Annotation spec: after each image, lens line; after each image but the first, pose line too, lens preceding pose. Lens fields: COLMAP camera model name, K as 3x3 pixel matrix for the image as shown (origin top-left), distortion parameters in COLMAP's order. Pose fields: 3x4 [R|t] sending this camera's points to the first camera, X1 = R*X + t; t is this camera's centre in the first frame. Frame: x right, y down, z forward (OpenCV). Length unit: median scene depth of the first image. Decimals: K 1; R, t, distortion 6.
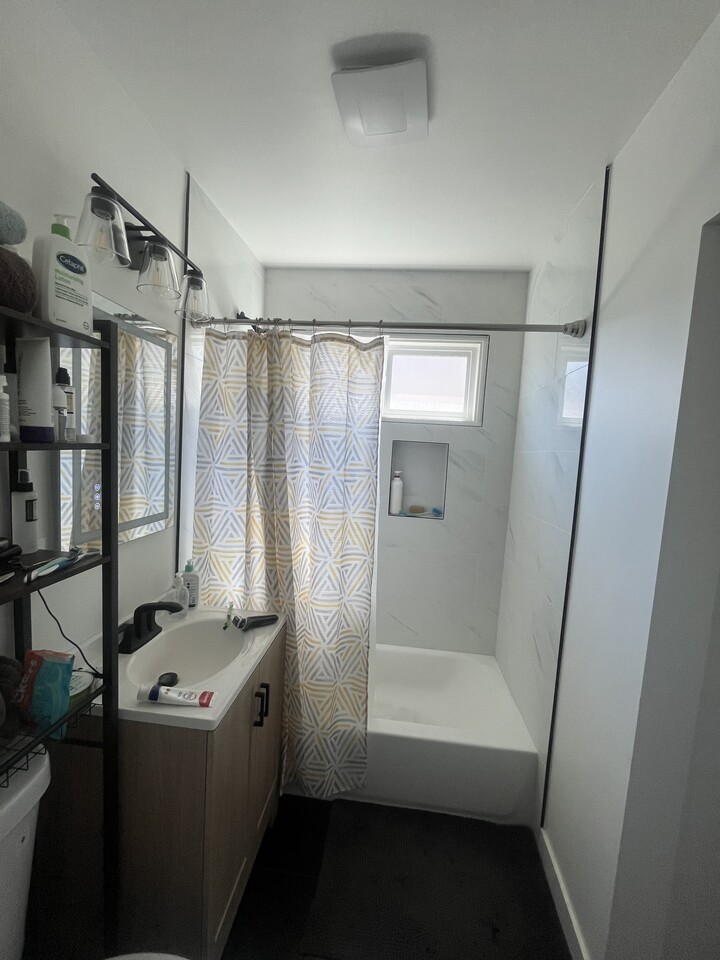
lens RADIAL K [[388.1, 0, 362.0], [0, 388.1, 479.6], [0, 0, 1]] dist [-0.003741, 0.000888]
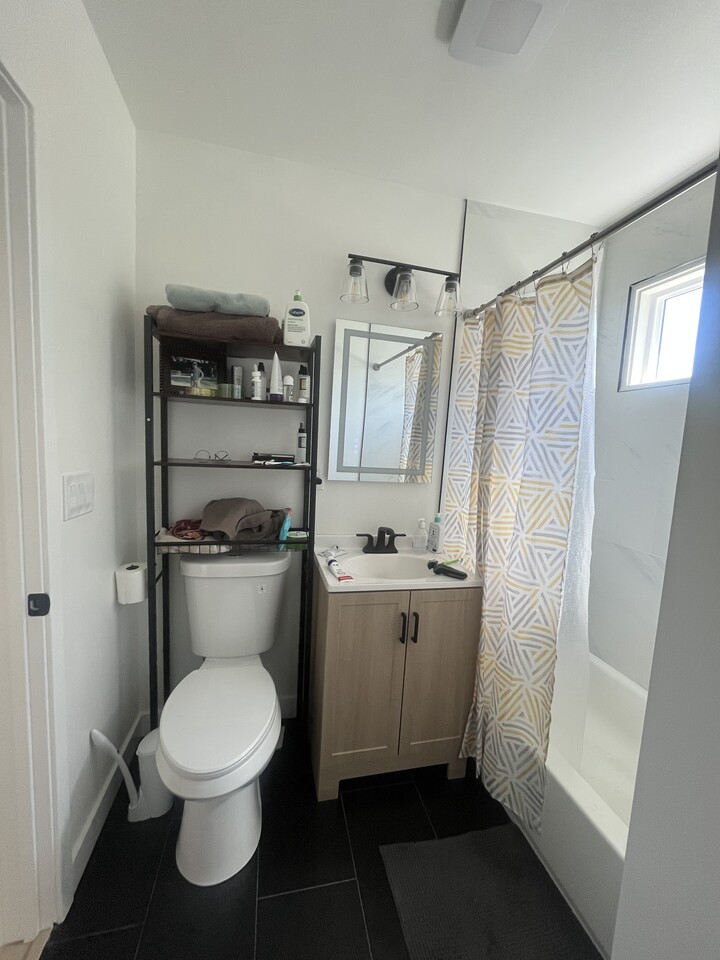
lens RADIAL K [[388.1, 0, 362.2], [0, 388.1, 481.4], [0, 0, 1]] dist [-0.003741, 0.000888]
pose [[0.338281, 0.056000, -0.939377, 0.637236], [-0.112550, 0.993470, 0.018694, 0.114896], [0.934290, 0.099403, 0.342375, 0.352012]]
